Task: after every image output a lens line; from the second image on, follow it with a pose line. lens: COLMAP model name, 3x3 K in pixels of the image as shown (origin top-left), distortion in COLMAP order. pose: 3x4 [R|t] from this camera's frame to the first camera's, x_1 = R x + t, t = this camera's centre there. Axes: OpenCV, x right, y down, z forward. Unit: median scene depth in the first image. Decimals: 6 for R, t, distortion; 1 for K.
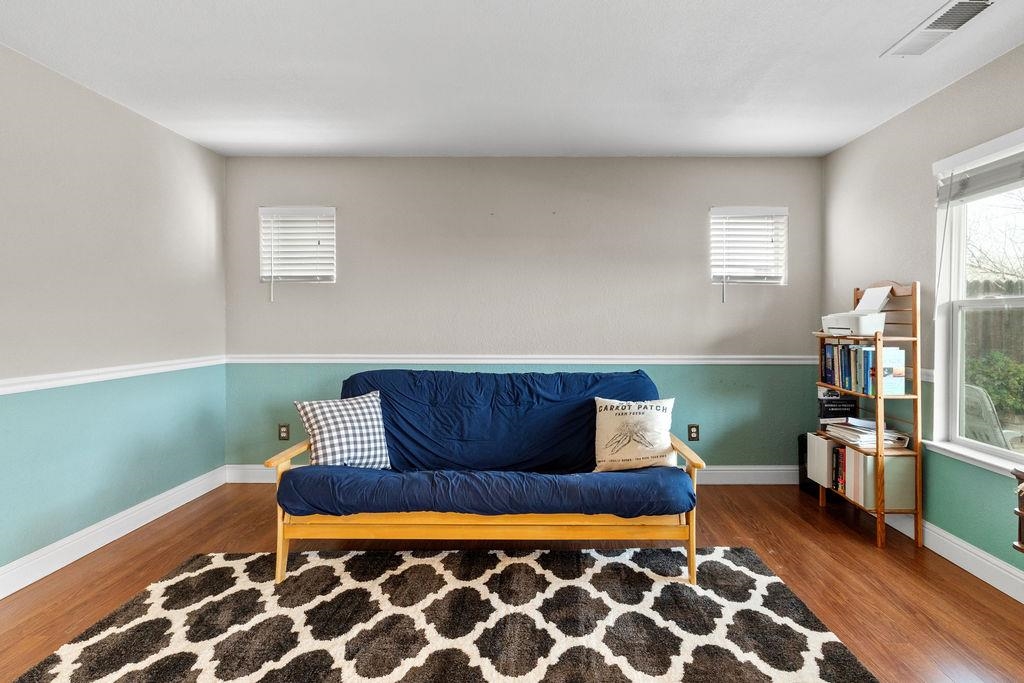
lens RADIAL K [[449.6, 0, 546.1], [0, 449.6, 323.2], [0, 0, 1]] dist [-0.001974, 0.001848]
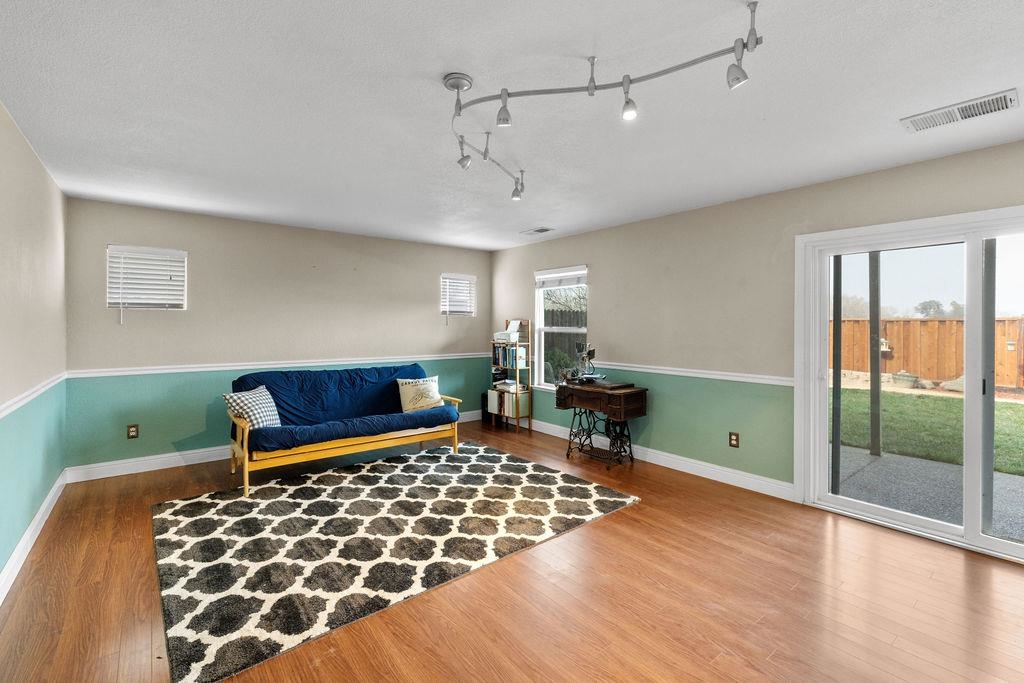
lens RADIAL K [[449.6, 0, 510.1], [0, 449.6, 333.0], [0, 0, 1]] dist [-0.001974, 0.001848]
pose [[0.781885, -0.009505, 0.623351, -0.693917], [0.002655, 0.999925, 0.011918, -0.046135], [-0.623417, -0.007664, 0.781852, -0.749899]]
